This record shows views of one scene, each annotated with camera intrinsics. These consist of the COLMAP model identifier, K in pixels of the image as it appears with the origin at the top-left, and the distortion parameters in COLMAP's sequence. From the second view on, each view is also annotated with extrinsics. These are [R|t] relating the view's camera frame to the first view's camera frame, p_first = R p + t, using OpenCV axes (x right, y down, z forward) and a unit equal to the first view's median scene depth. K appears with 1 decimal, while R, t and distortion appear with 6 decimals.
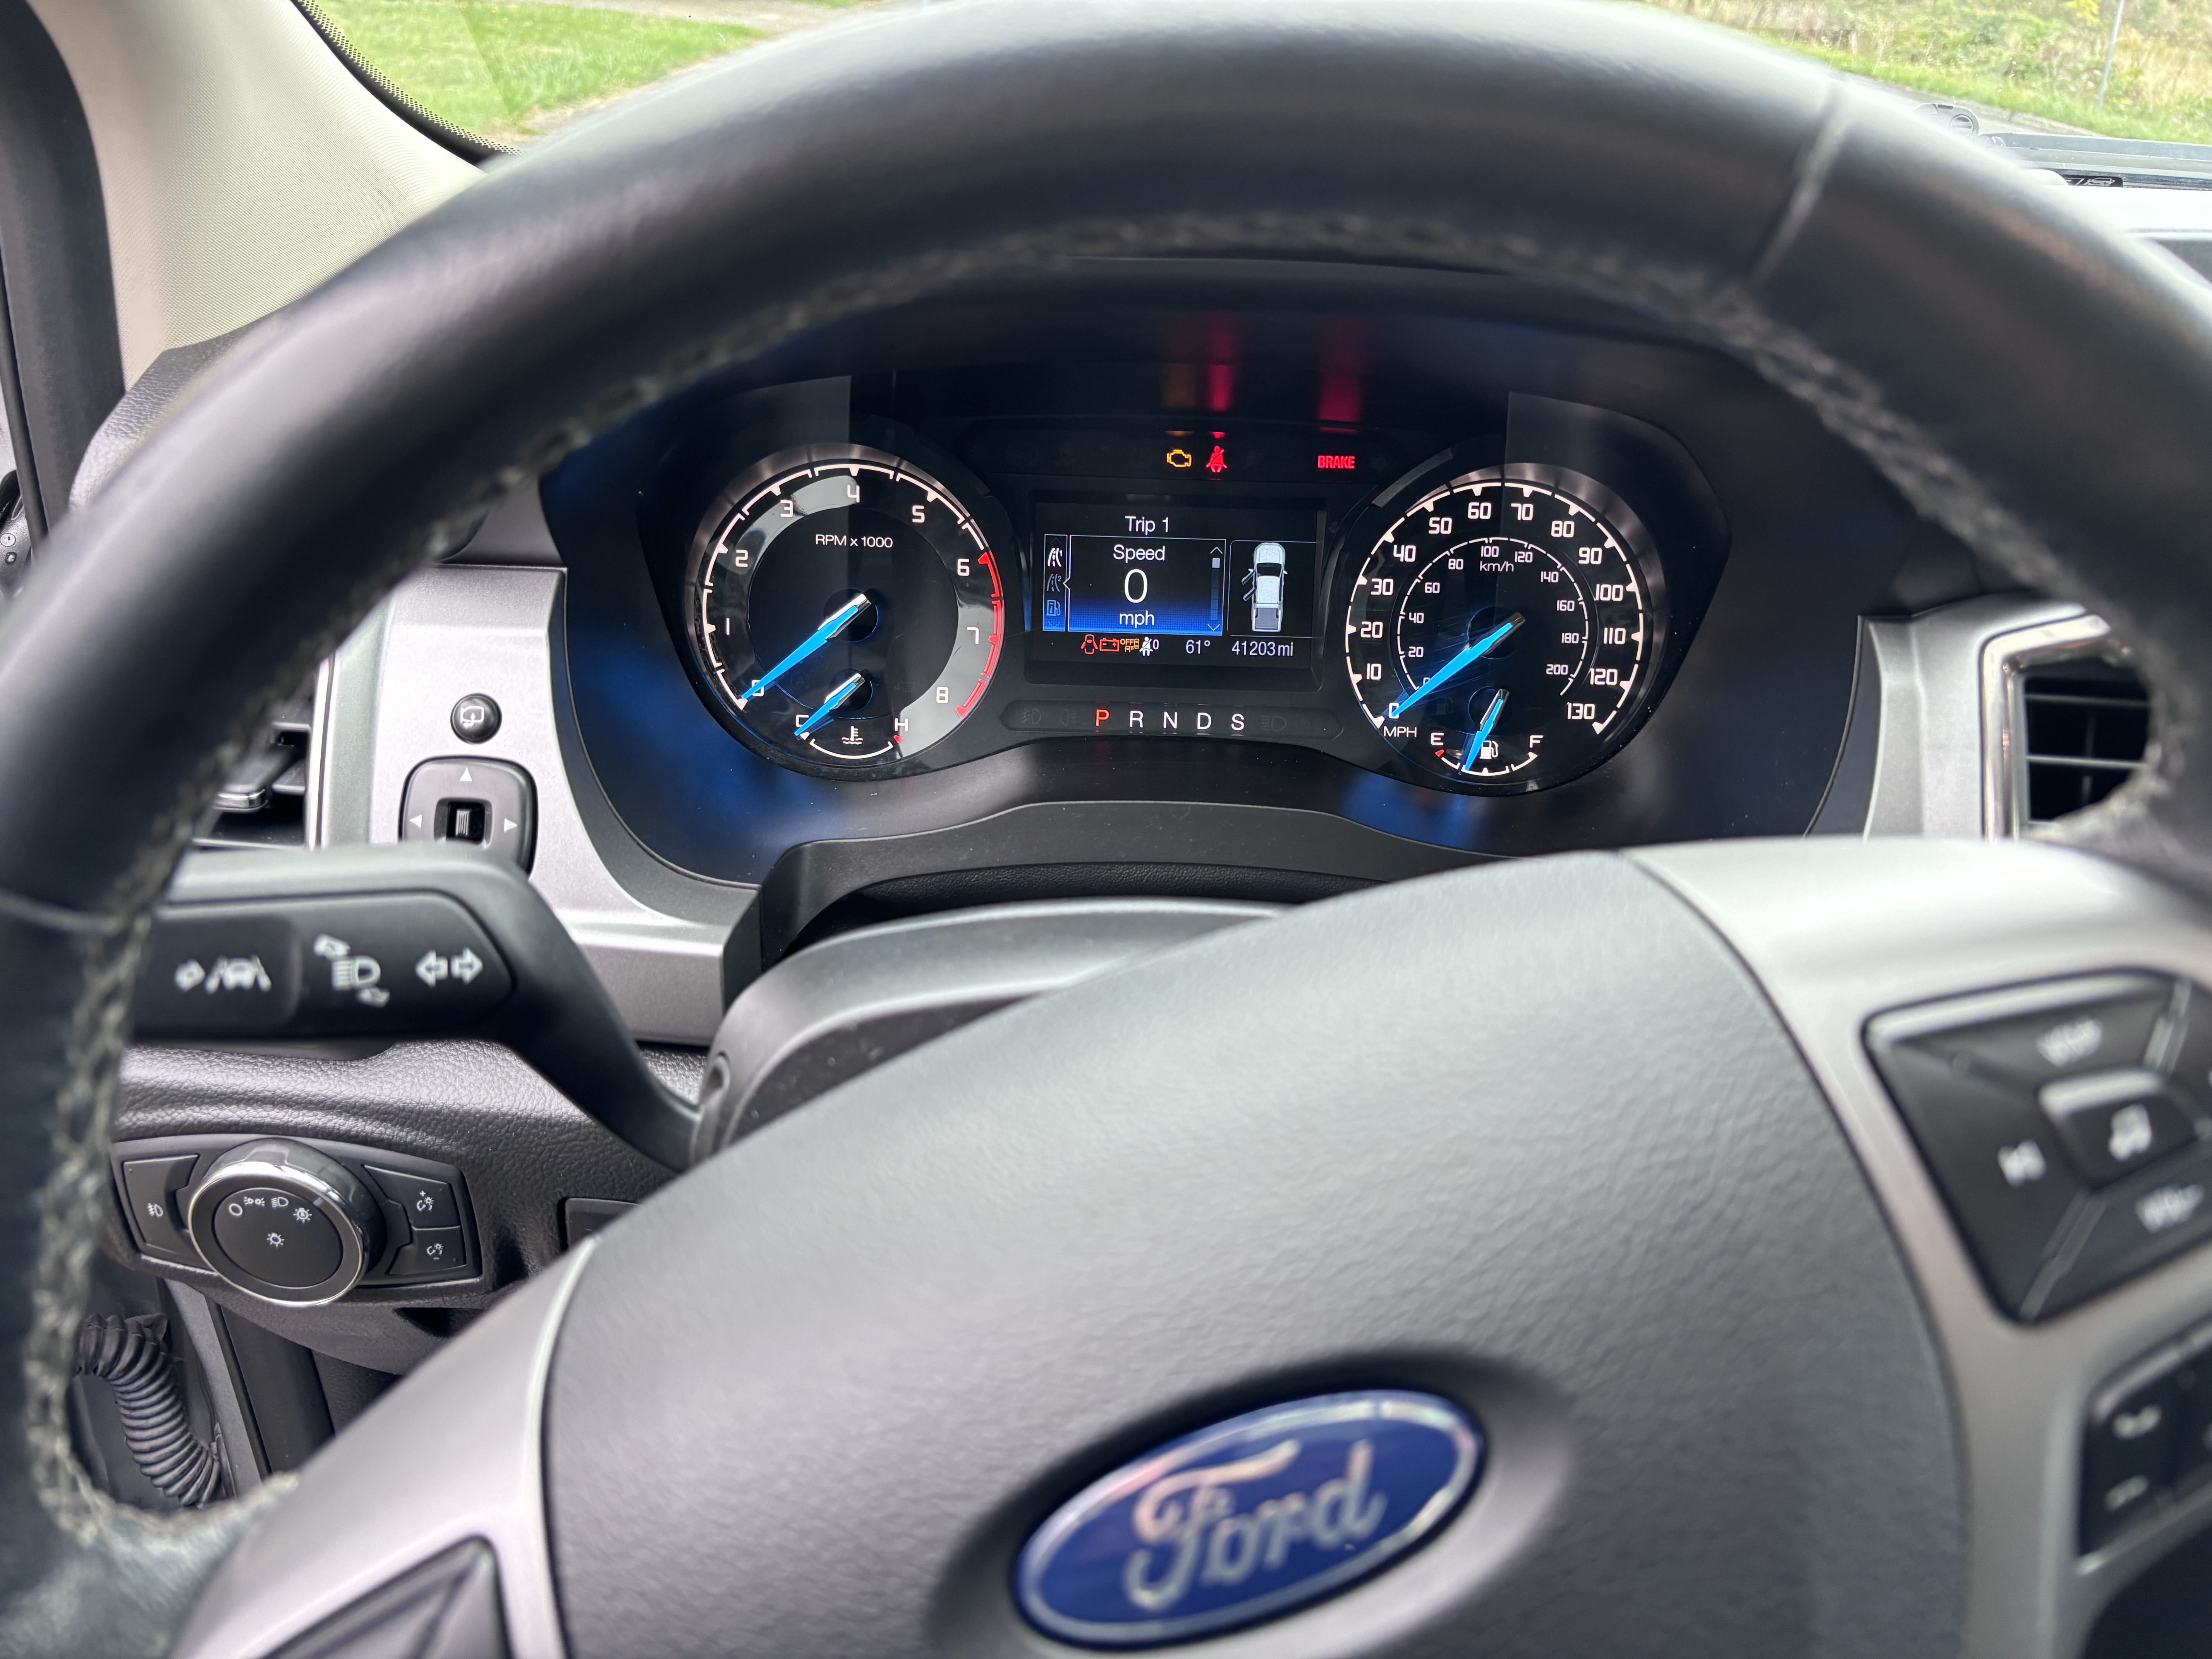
lens RADIAL K [[1733.0, 0, 1106.0], [0, 1733.0, 829.5], [0, 0, 1]] dist [0.031161, -0.038670]
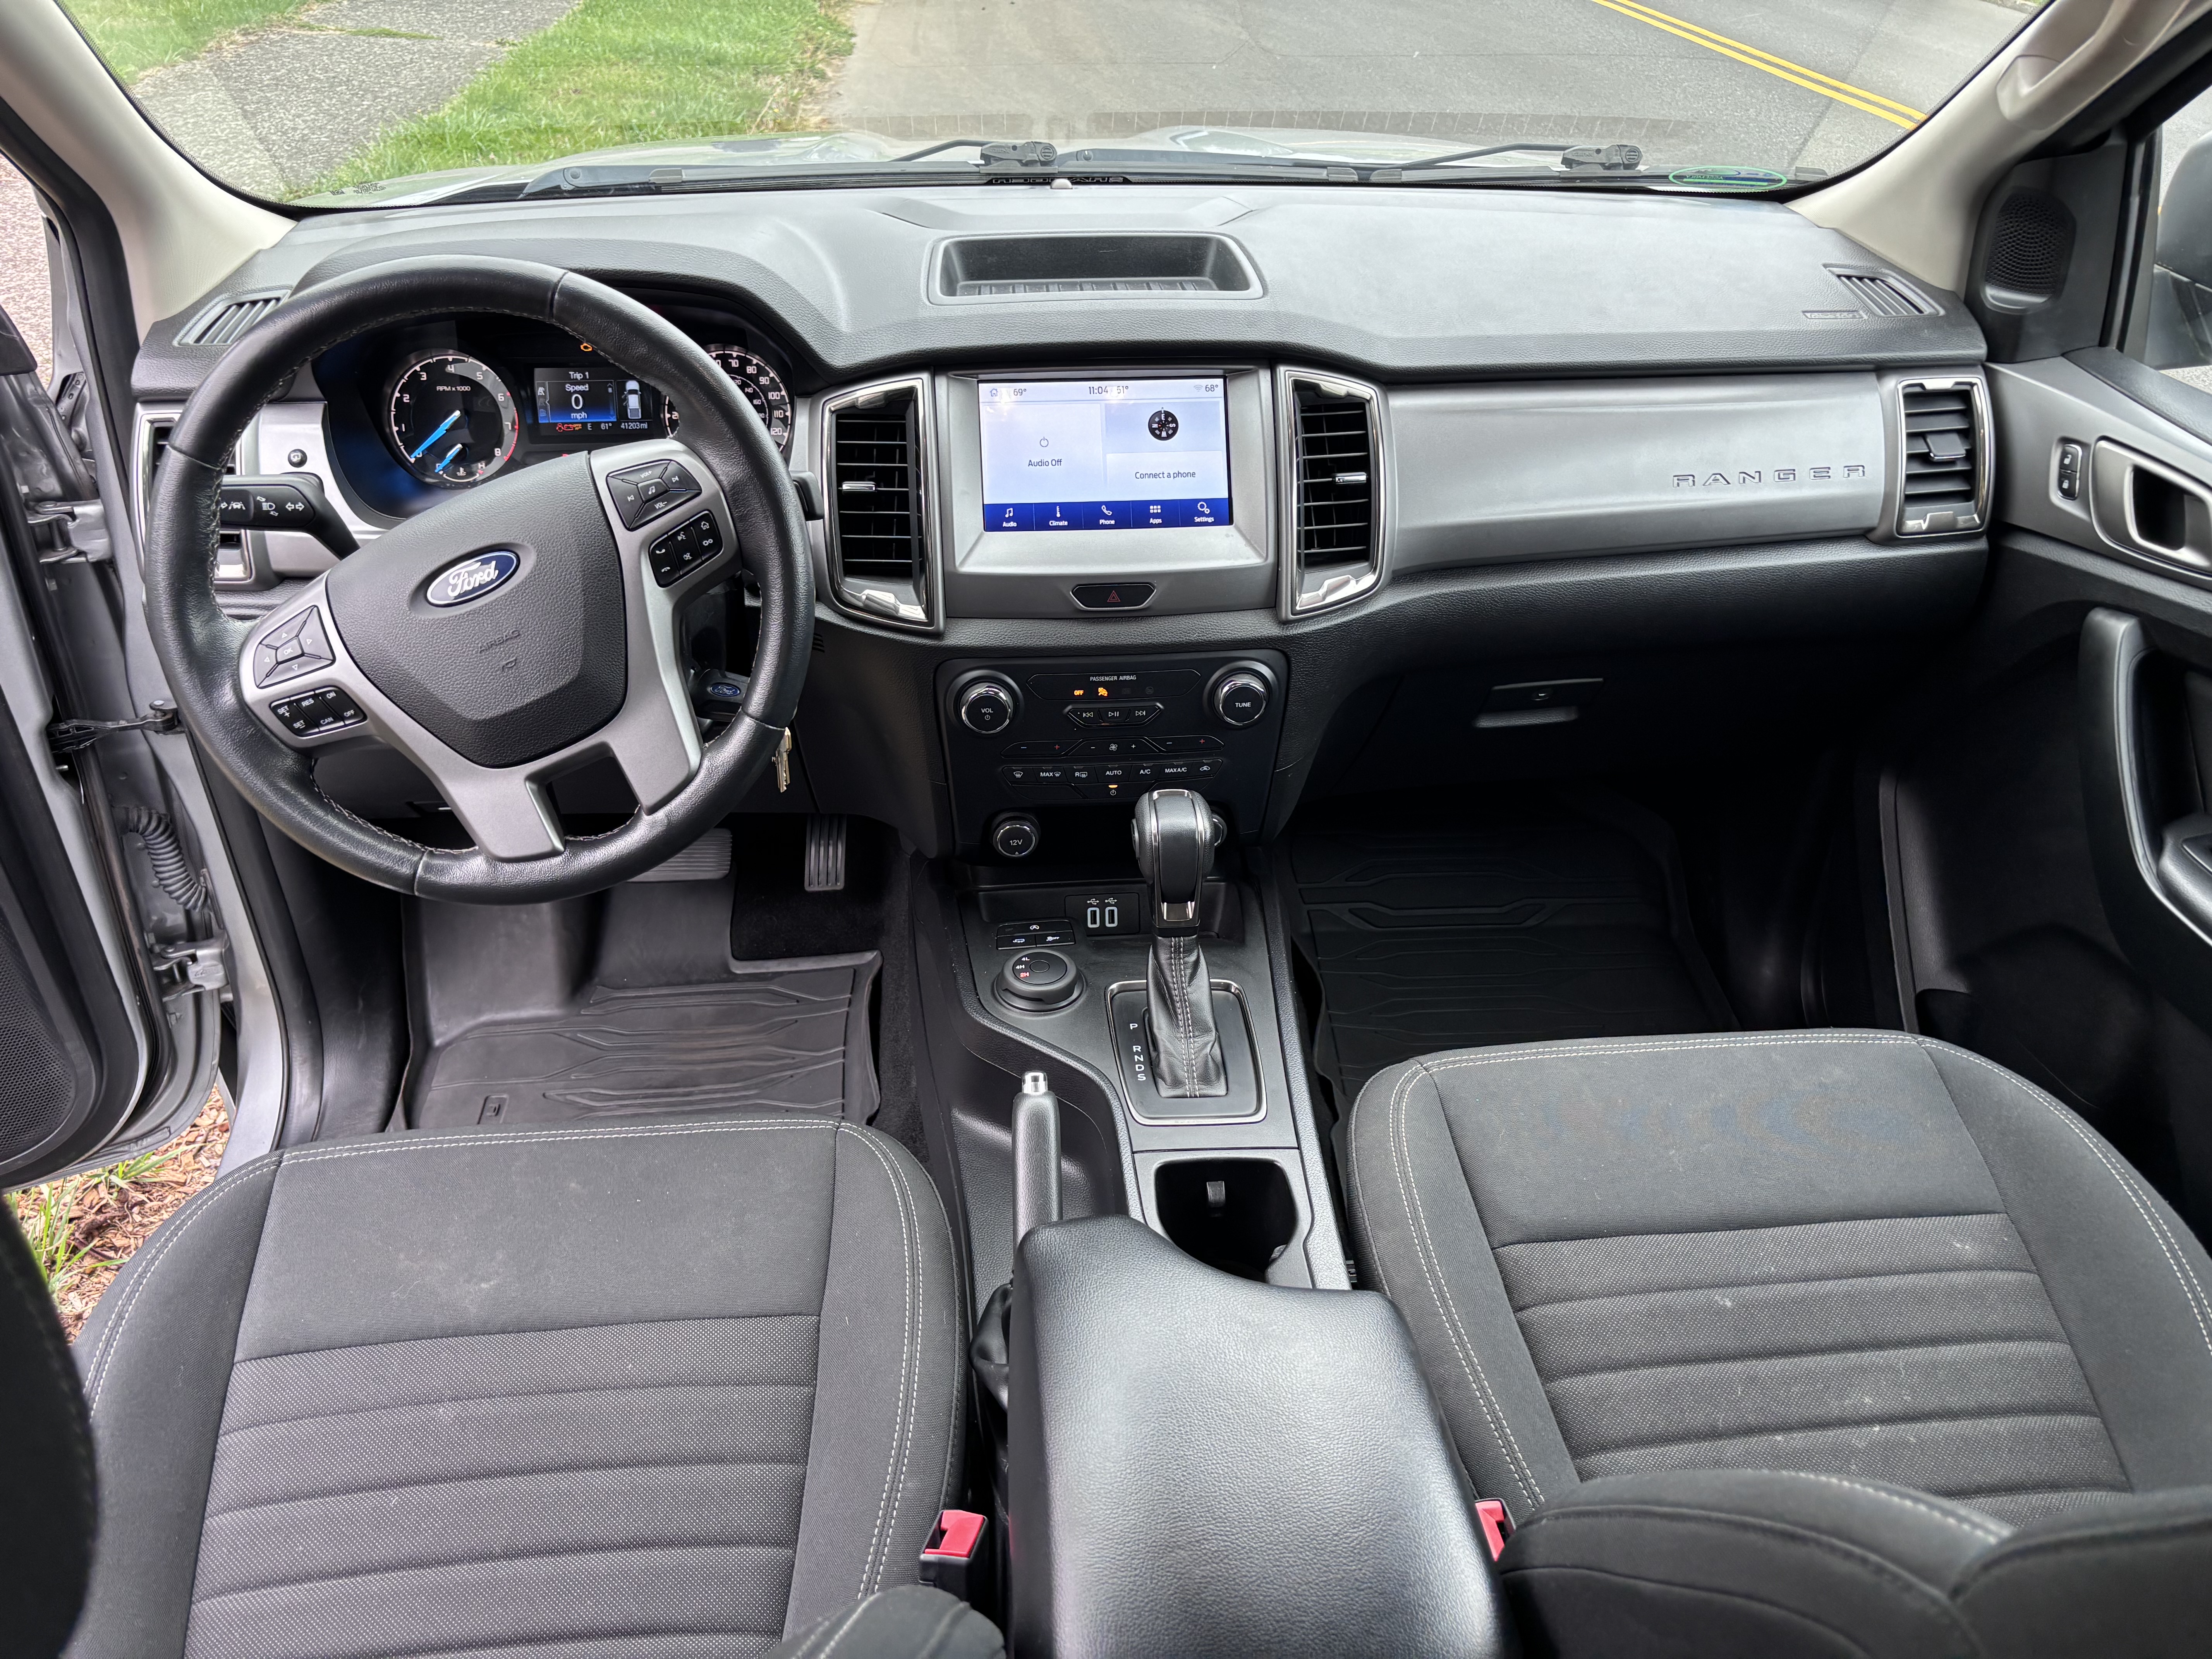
lens RADIAL K [[1733.0, 0, 1106.0], [0, 1733.0, 829.5], [0, 0, 1]] dist [0.031161, -0.038670]
pose [[0.995421, -0.066752, 0.068425, 0.548651], [0.061194, 0.994888, 0.080335, 0.303147], [-0.073437, -0.075780, 0.994417, -1.508308]]
